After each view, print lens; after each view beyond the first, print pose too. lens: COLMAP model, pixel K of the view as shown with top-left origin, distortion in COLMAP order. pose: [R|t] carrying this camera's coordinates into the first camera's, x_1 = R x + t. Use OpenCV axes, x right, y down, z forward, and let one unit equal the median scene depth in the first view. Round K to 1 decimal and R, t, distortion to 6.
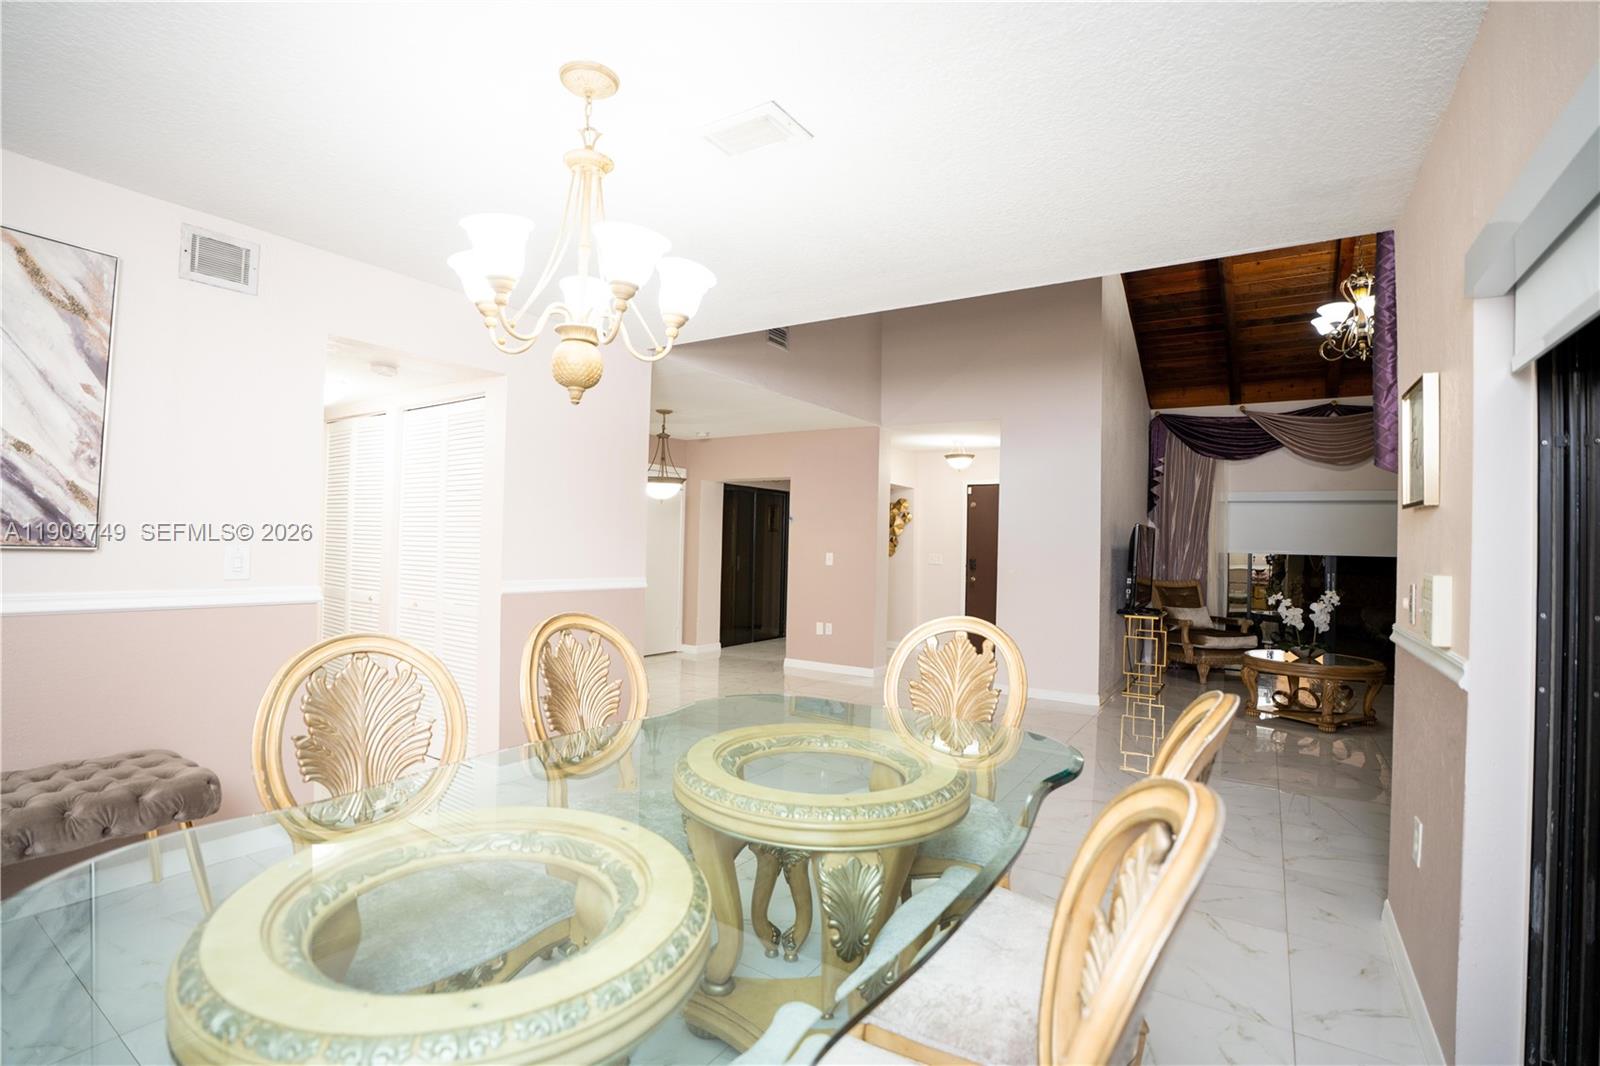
lens RADIAL K [[739.7, 0, 800.0], [0, 739.7, 533.0], [0, 0, 1]] dist [-0.053204, 0.000269]
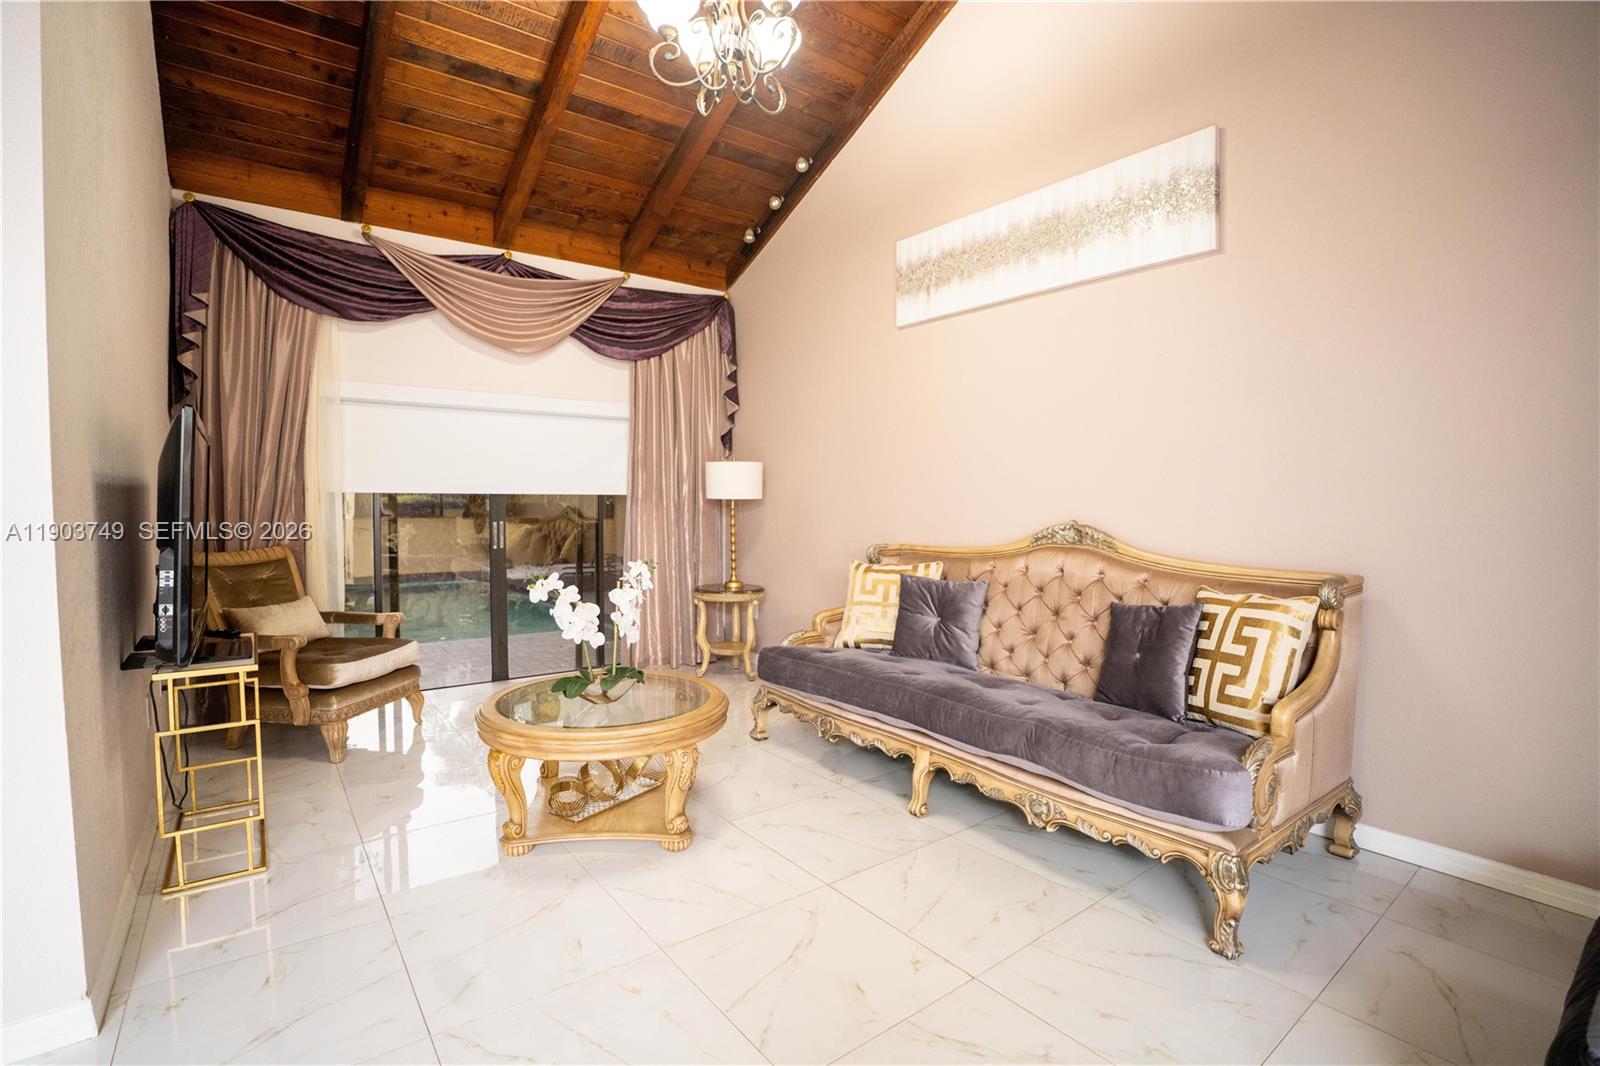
lens RADIAL K [[739.7, 0, 800.0], [0, 739.7, 533.0], [0, 0, 1]] dist [-0.053204, 0.000269]
pose [[0.347334, -0.065283, 0.935466, 0.200064], [-0.014497, 0.997081, 0.074966, 0.013093], [-0.937630, -0.039599, 0.345373, 0.493871]]
